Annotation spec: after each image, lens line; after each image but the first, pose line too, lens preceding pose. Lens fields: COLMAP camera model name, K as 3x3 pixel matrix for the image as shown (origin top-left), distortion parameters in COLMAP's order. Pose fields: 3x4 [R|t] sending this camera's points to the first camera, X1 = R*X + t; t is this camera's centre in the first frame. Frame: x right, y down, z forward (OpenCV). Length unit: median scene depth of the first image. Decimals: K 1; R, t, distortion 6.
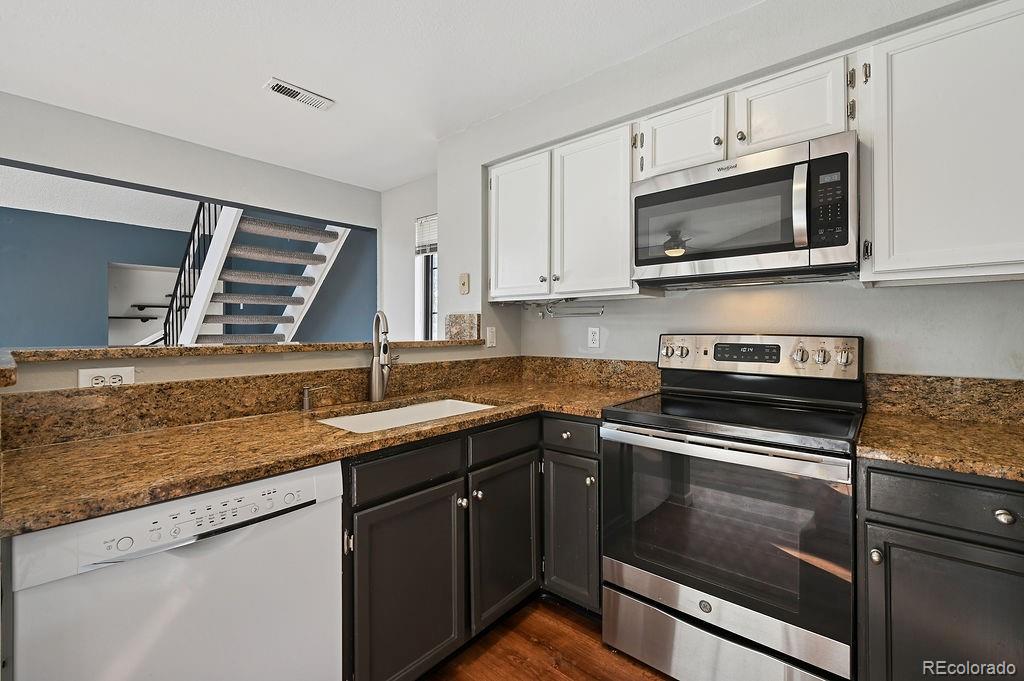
lens RADIAL K [[440.4, 0, 511.4], [0, 440.4, 328.8], [0, 0, 1]] dist [0.000709, -0.000022]
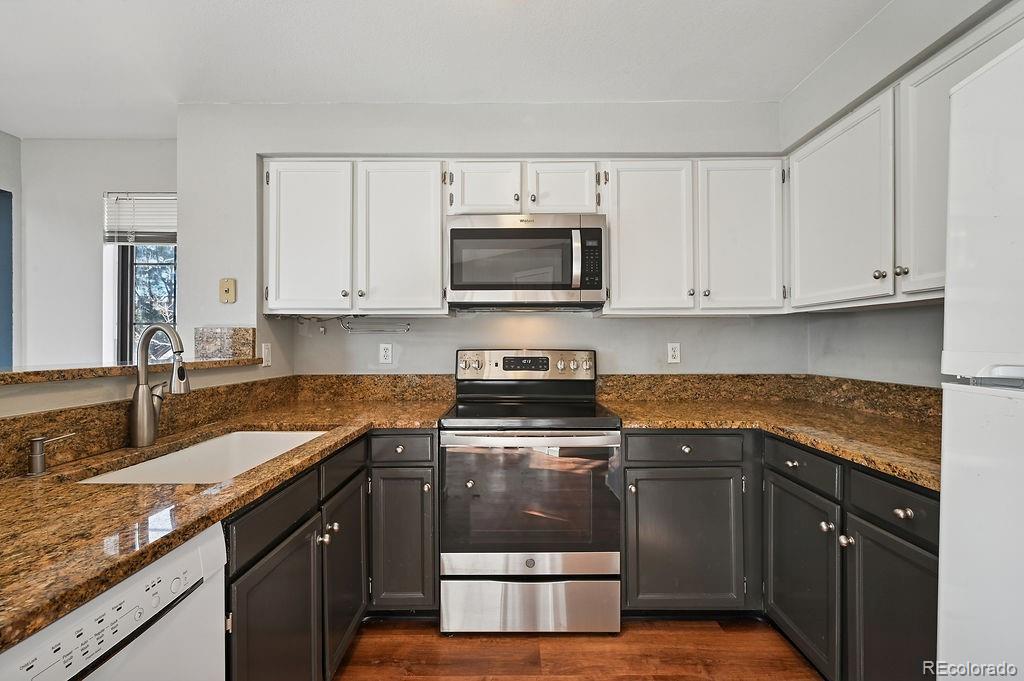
lens RADIAL K [[430.1, 0, 512.0], [0, 430.1, 340.5], [0, 0, 1]] dist [0.000234, 0.000012]
pose [[0.760684, 0.004318, 0.649108, -0.310006], [-0.000389, 0.999981, -0.006196, -0.005837], [-0.649123, 0.004461, 0.760671, 0.061793]]
